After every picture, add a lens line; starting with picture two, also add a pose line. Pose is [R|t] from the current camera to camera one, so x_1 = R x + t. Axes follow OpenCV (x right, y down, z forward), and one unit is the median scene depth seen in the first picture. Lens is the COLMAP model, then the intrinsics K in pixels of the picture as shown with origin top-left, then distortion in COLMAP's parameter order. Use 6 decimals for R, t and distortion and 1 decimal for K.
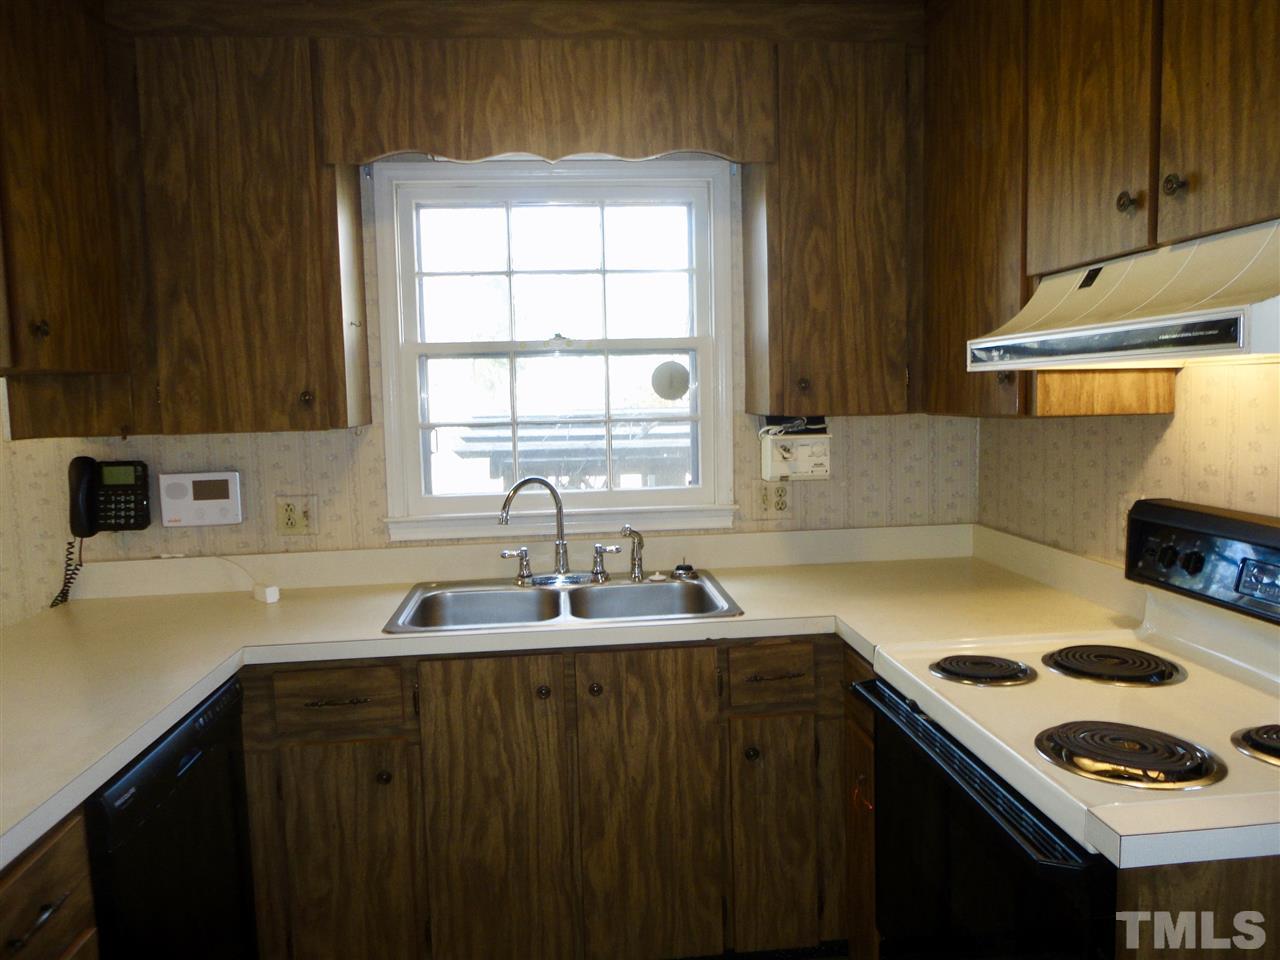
lens RADIAL K [[925.8, 0, 641.2], [0, 925.8, 477.6], [0, 0, 1]] dist [-0.007767, 0.005222]
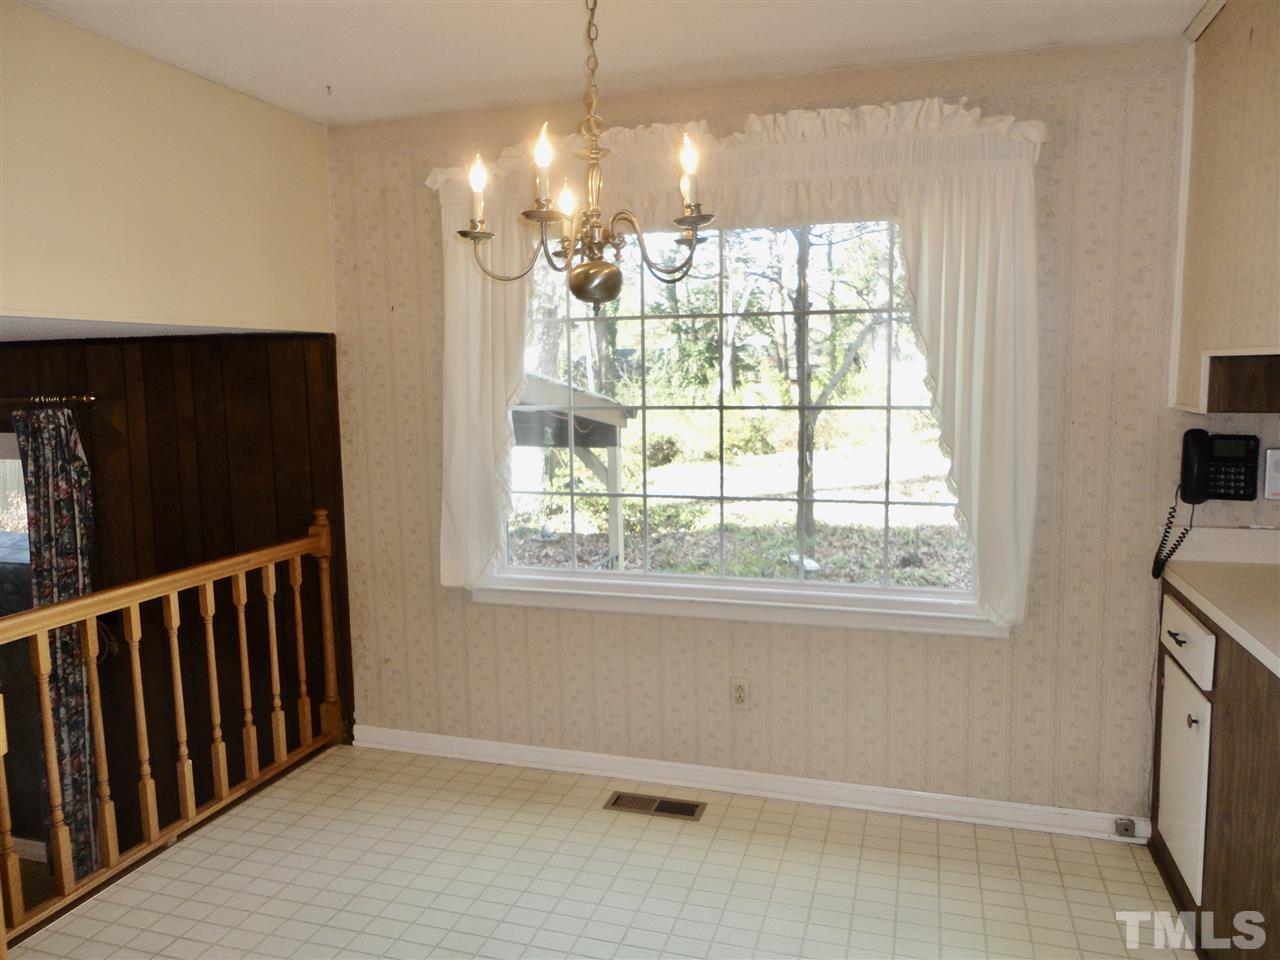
lens RADIAL K [[925.8, 0, 636.7], [0, 925.8, 472.3], [0, 0, 1]] dist [-0.007767, 0.005222]
pose [[0.920282, 0.061641, -0.386370, -0.879294], [-0.047388, 0.997802, 0.046317, 0.009452], [0.388375, -0.024315, 0.921180, -0.272688]]
